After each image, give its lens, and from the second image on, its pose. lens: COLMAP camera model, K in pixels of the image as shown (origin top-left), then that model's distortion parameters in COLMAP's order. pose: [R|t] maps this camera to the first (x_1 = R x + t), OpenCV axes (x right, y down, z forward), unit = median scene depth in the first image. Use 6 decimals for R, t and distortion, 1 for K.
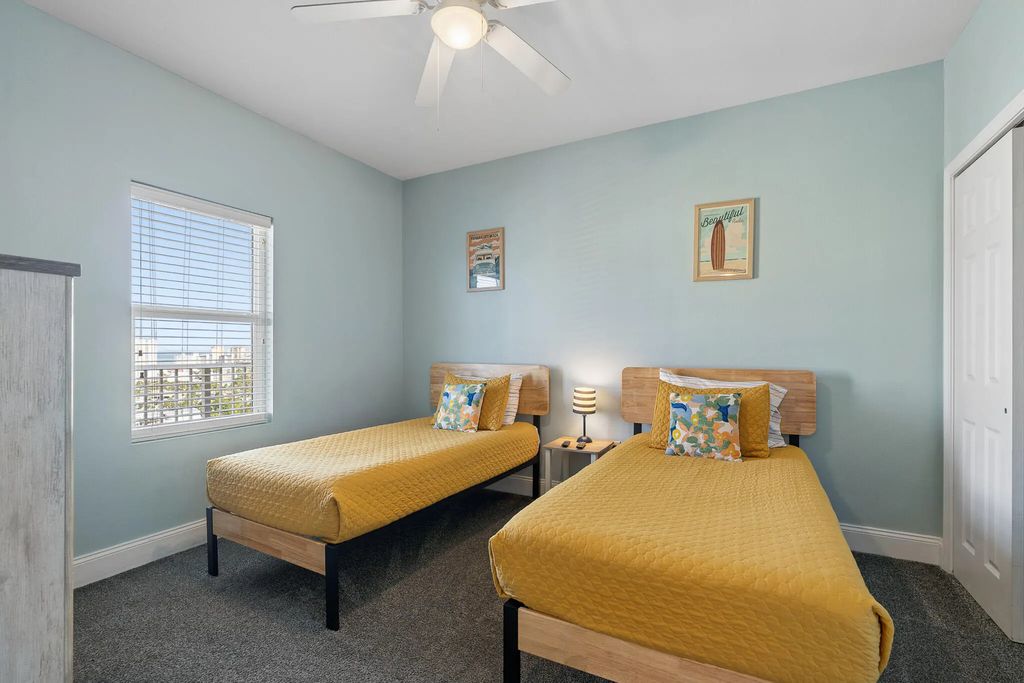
lens RADIAL K [[463.8, 0, 517.4], [0, 463.8, 346.2], [0, 0, 1]] dist [-0.001189, 0.001202]
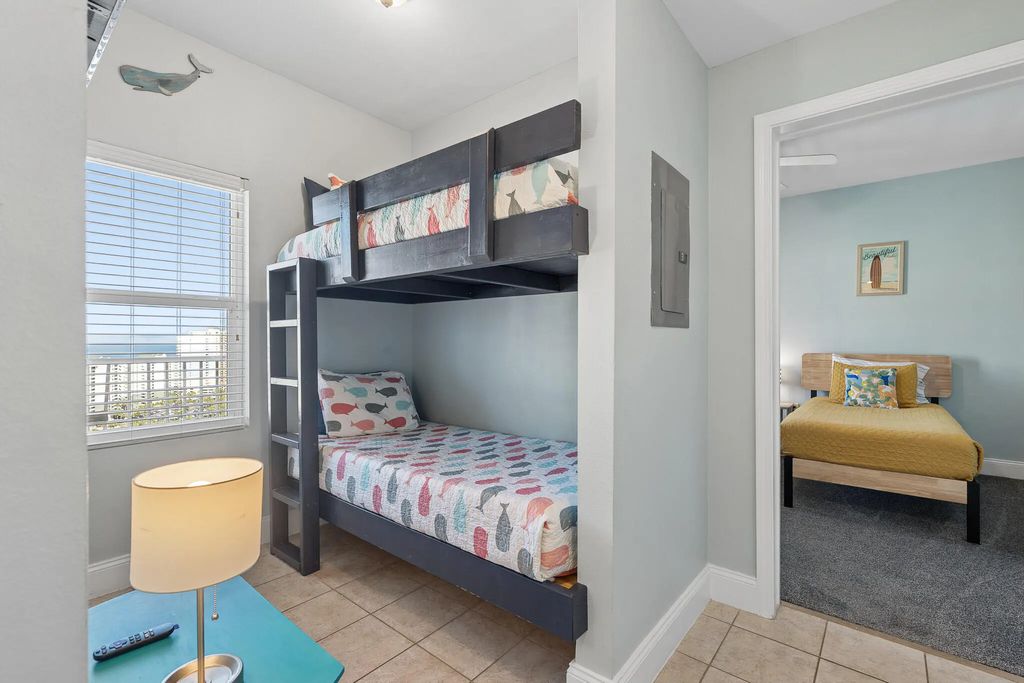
lens RADIAL K [[463.8, 0, 512.4], [0, 463.8, 336.1], [0, 0, 1]] dist [-0.001189, 0.001202]
pose [[0.981258, 0.001499, -0.192693, -0.484637], [-0.002127, 0.999993, -0.003051, -0.003358], [0.192687, 0.003404, 0.981254, -0.784267]]
